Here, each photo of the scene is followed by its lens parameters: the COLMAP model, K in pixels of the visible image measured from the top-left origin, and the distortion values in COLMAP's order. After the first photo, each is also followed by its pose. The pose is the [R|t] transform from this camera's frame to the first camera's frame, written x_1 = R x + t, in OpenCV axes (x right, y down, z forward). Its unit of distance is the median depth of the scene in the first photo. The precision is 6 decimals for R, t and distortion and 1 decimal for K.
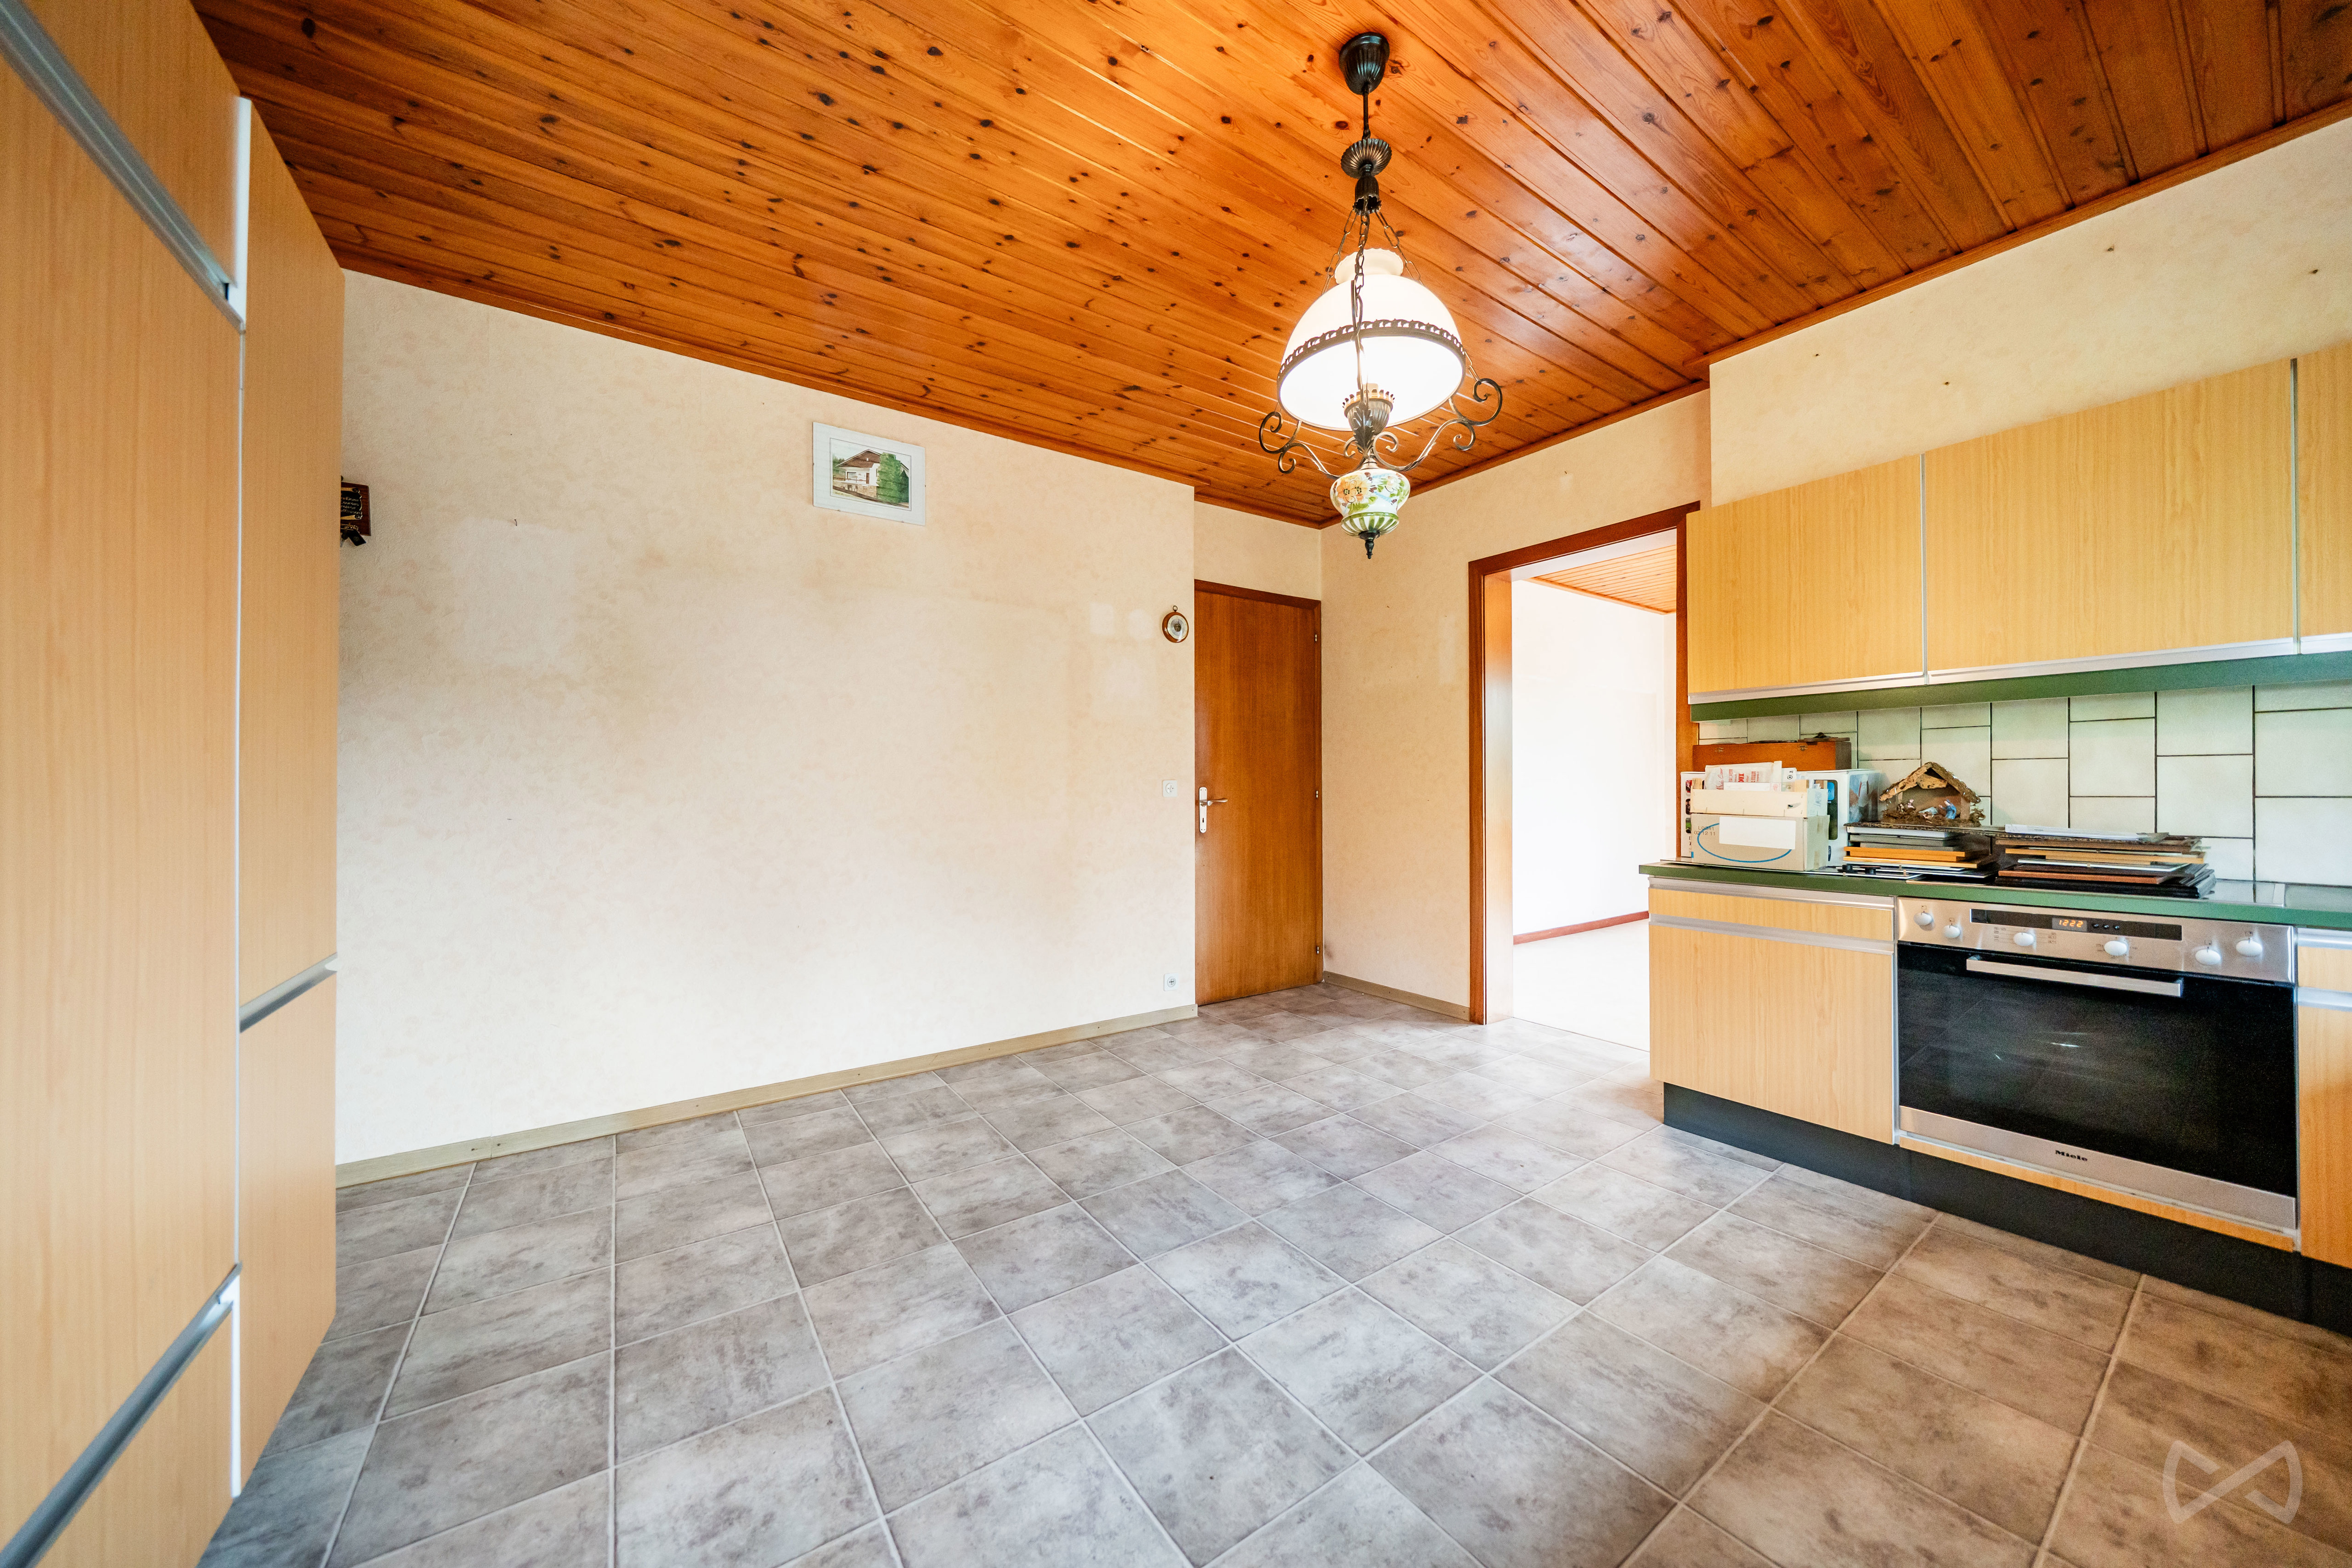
lens RADIAL K [[813.4, 0, 1175.1], [0, 813.4, 787.7], [0, 0, 1]] dist [-0.002394, -0.000004]
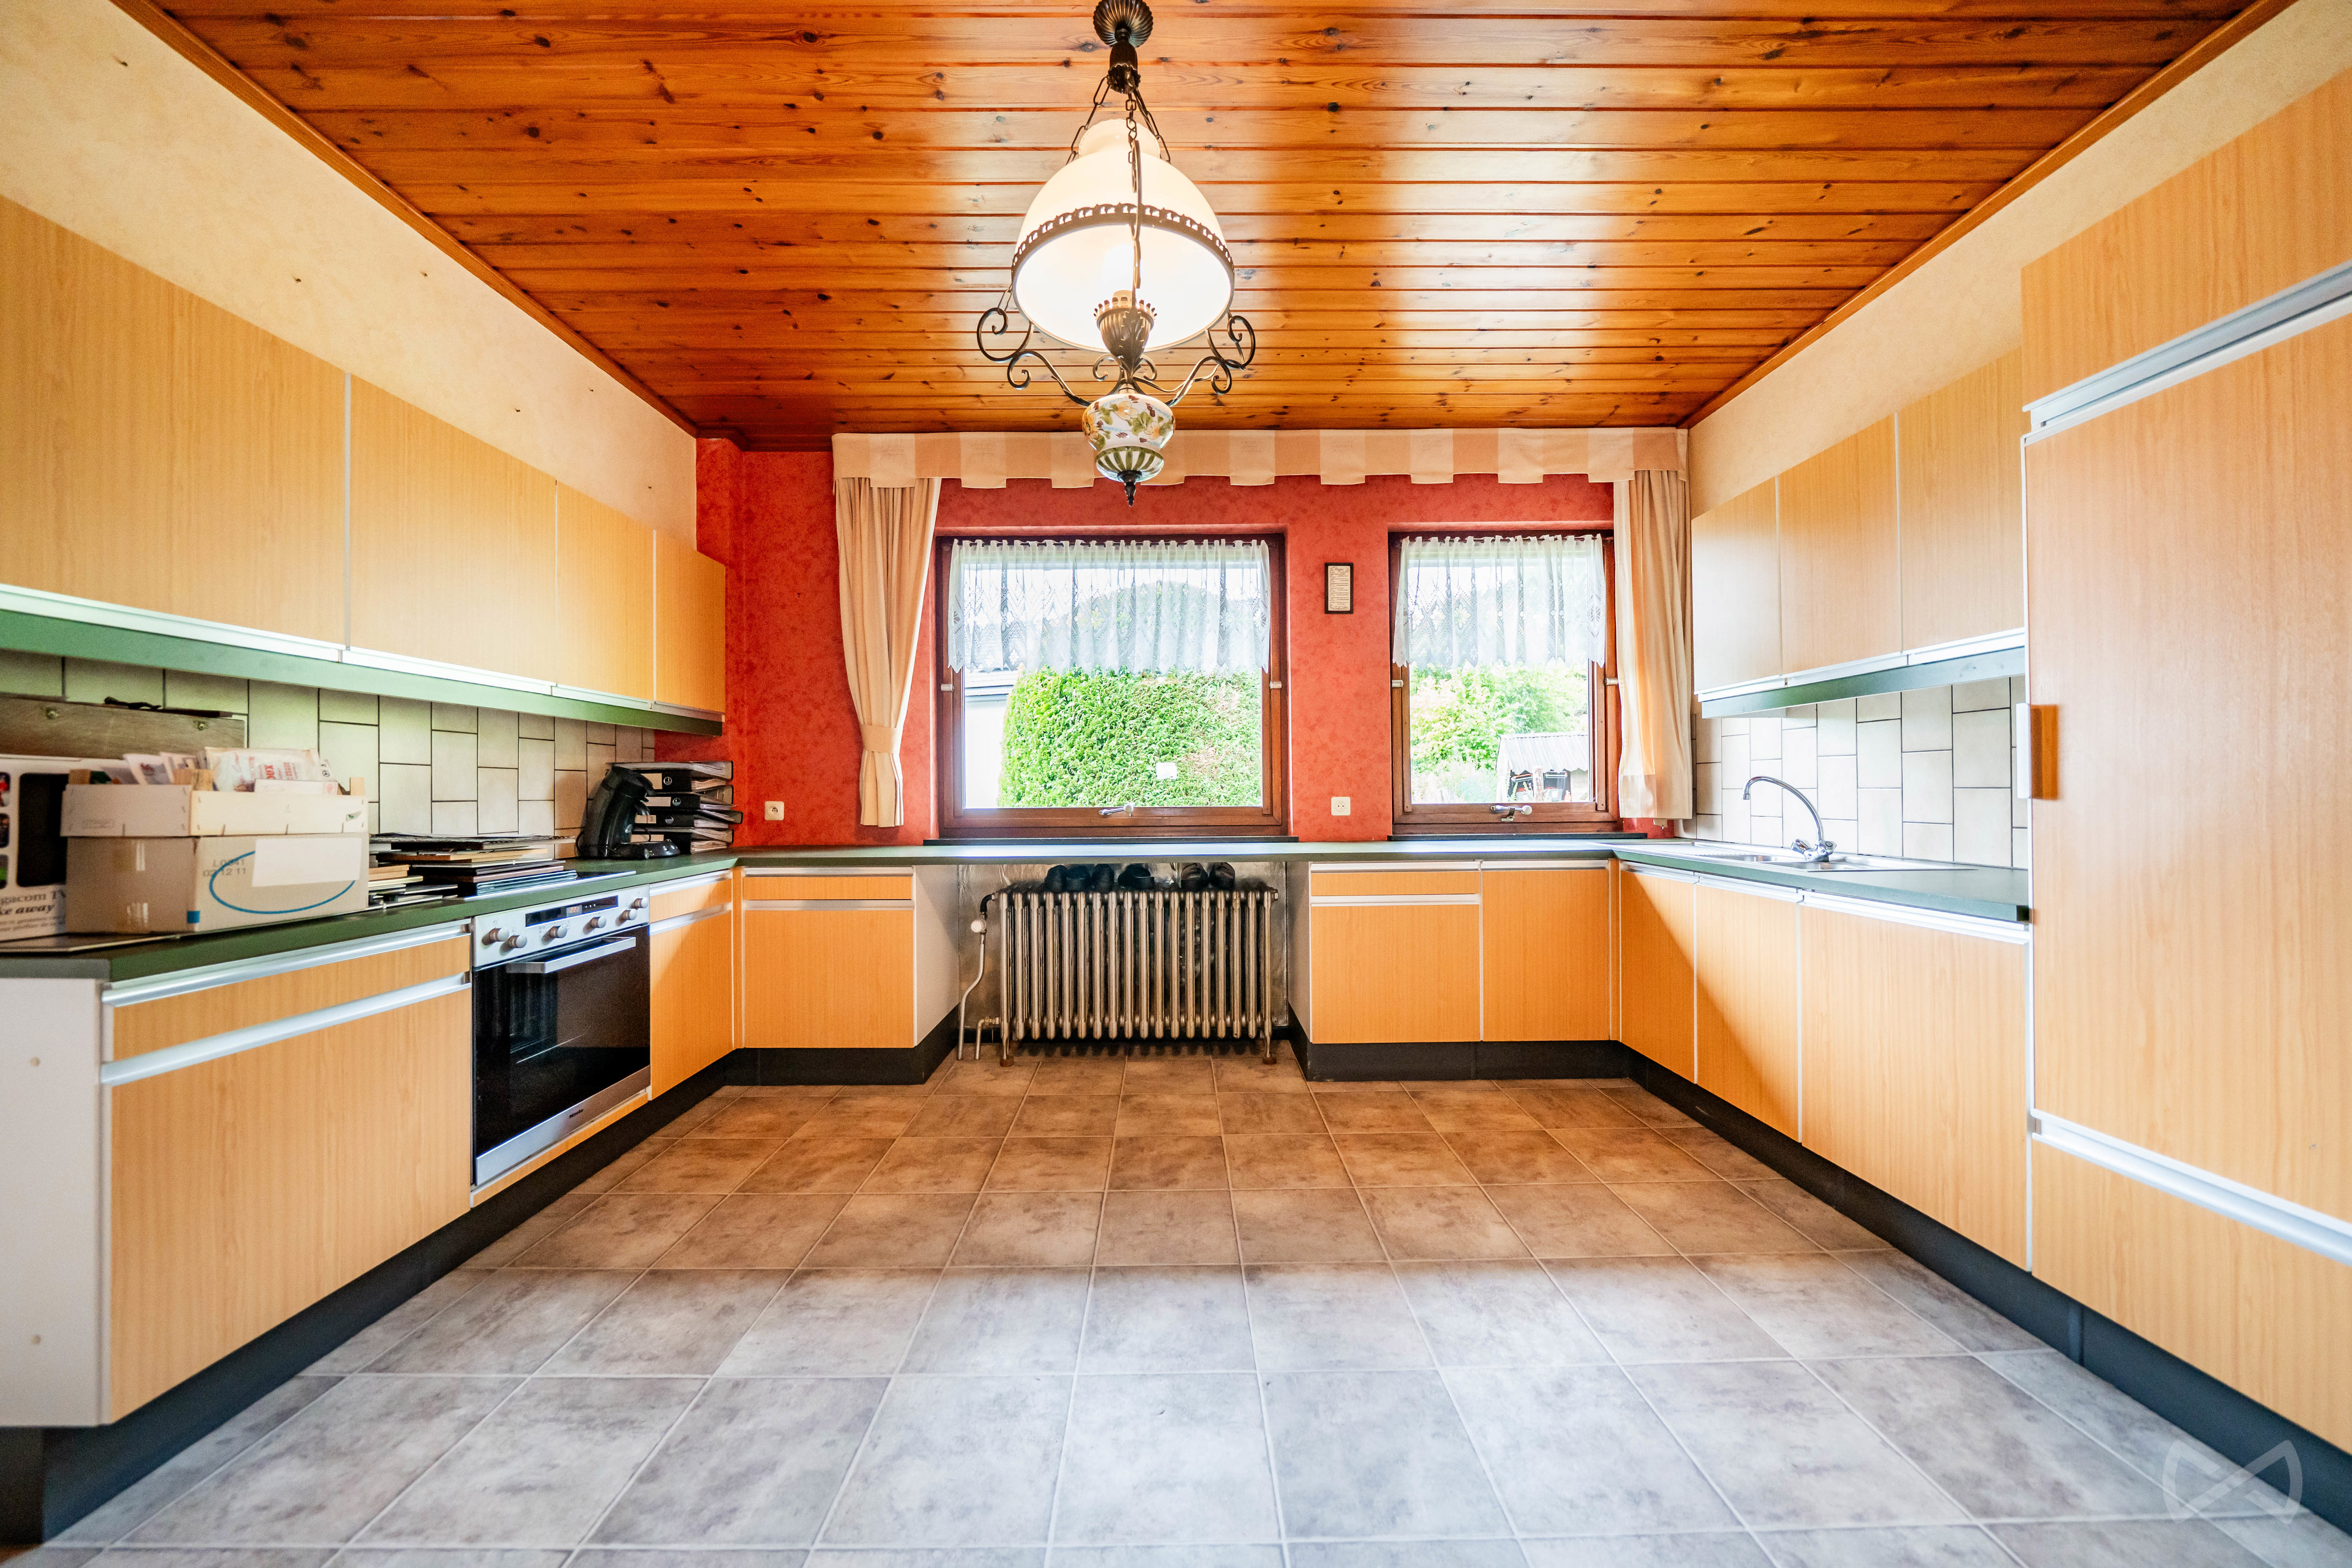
lens RADIAL K [[813.4, 0, 1162.4], [0, 813.4, 785.6], [0, 0, 1]] dist [-0.002394, -0.000004]
pose [[-0.823677, 0.014473, 0.566875, -0.227809], [0.006989, 0.999857, -0.015373, 0.014829], [-0.567017, -0.008701, -0.823660, 1.450743]]
